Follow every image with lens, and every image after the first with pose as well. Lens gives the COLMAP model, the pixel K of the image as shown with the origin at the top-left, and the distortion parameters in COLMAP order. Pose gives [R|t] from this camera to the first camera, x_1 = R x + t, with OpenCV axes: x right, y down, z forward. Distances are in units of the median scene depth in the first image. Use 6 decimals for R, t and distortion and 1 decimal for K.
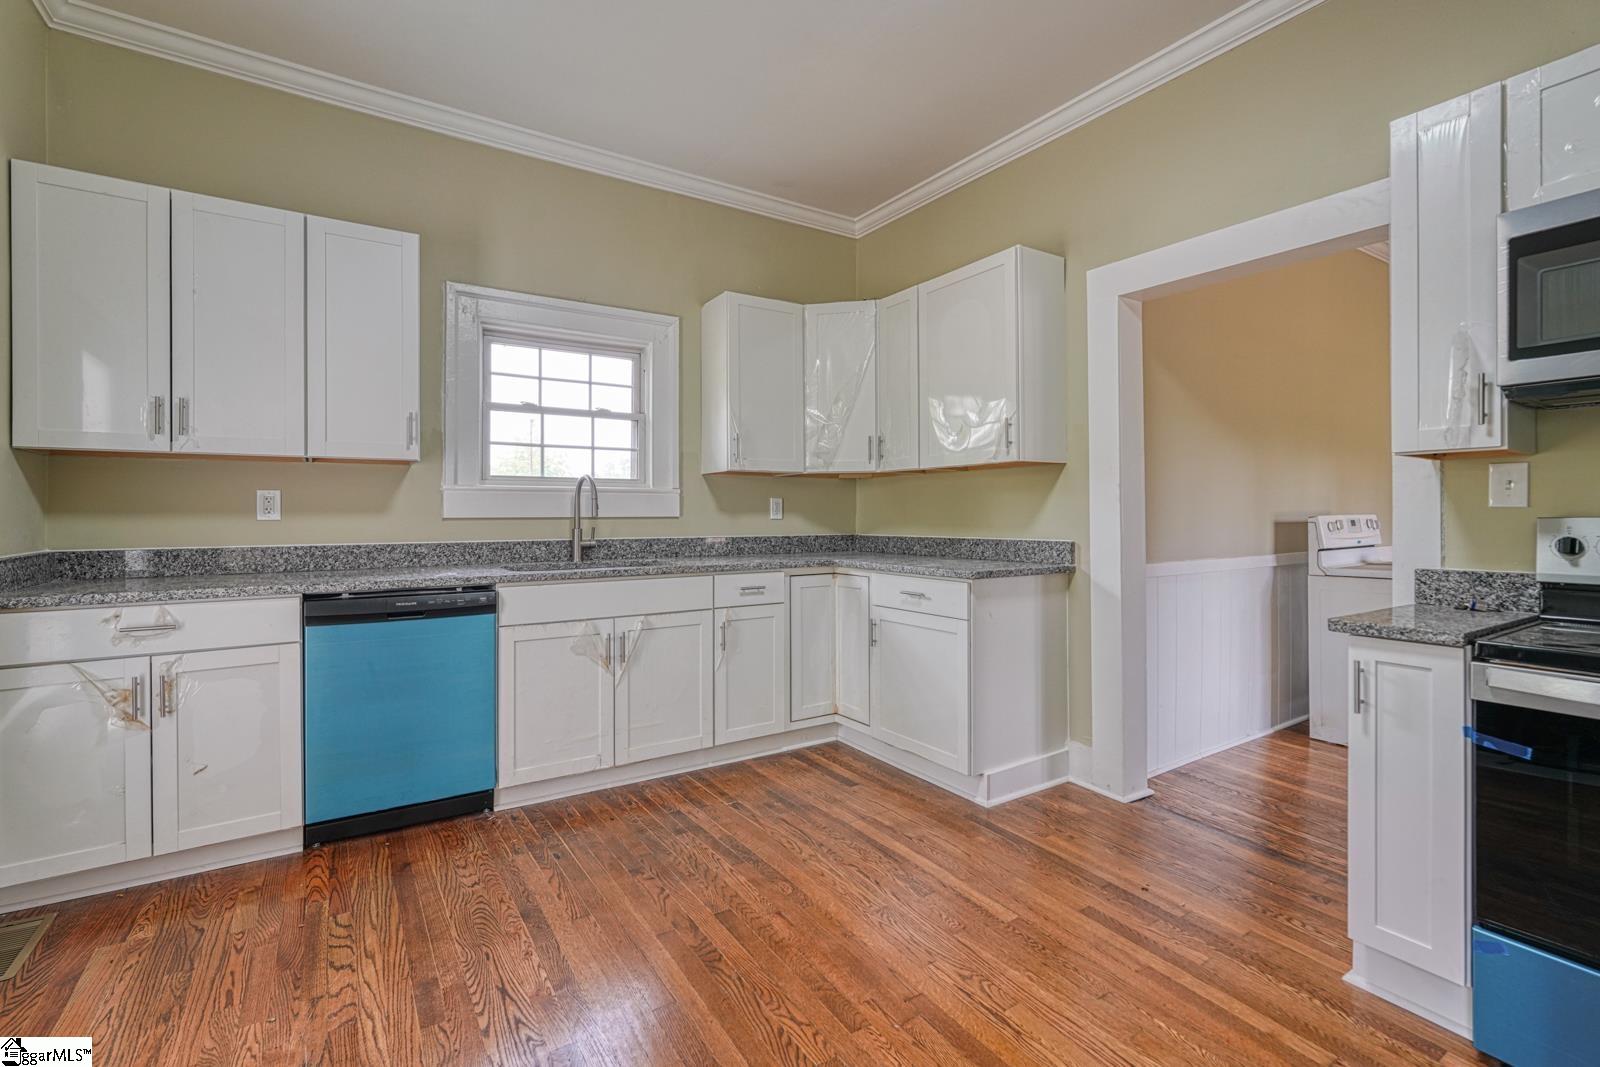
lens RADIAL K [[703.7, 0, 794.9], [0, 703.7, 535.1], [0, 0, 1]] dist [-0.021751, 0.010627]
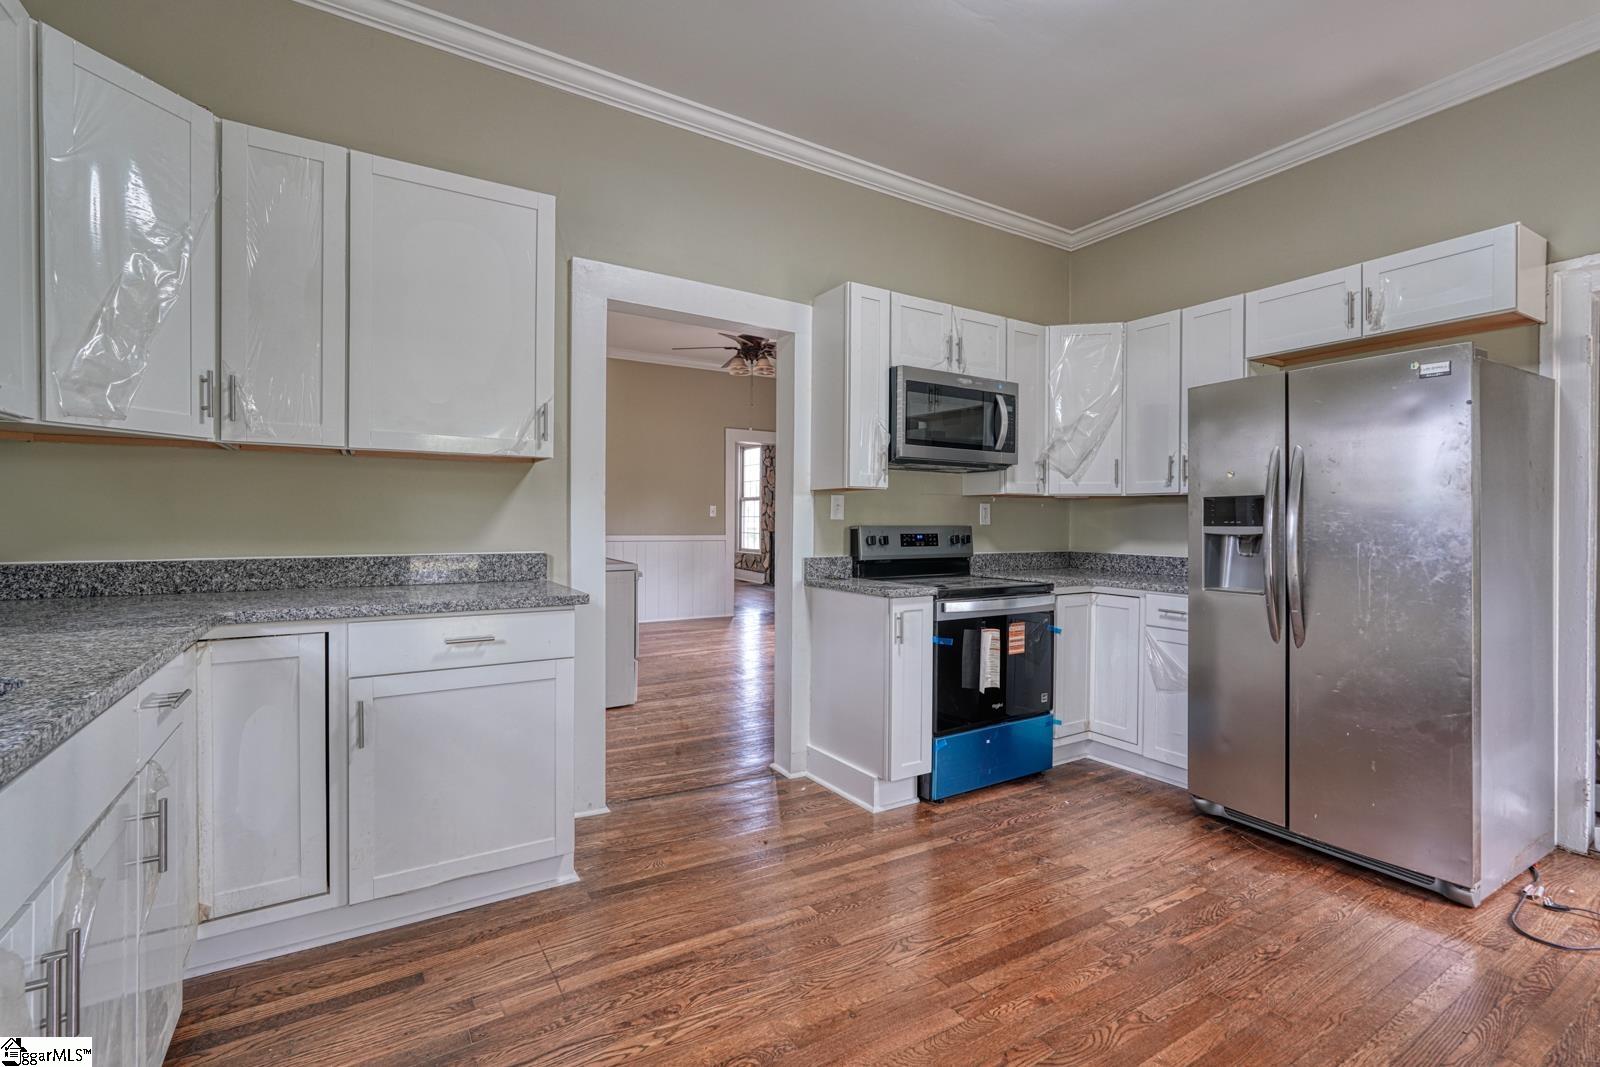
lens RADIAL K [[727.1, 0, 803.1], [0, 727.1, 515.0], [0, 0, 1]] dist [-0.006056, 0.007011]
pose [[0.020674, 0.004308, 0.999777, -0.575020], [0.019456, 0.999800, -0.004710, -0.031418], [-0.999597, 0.019549, 0.020586, 0.710845]]
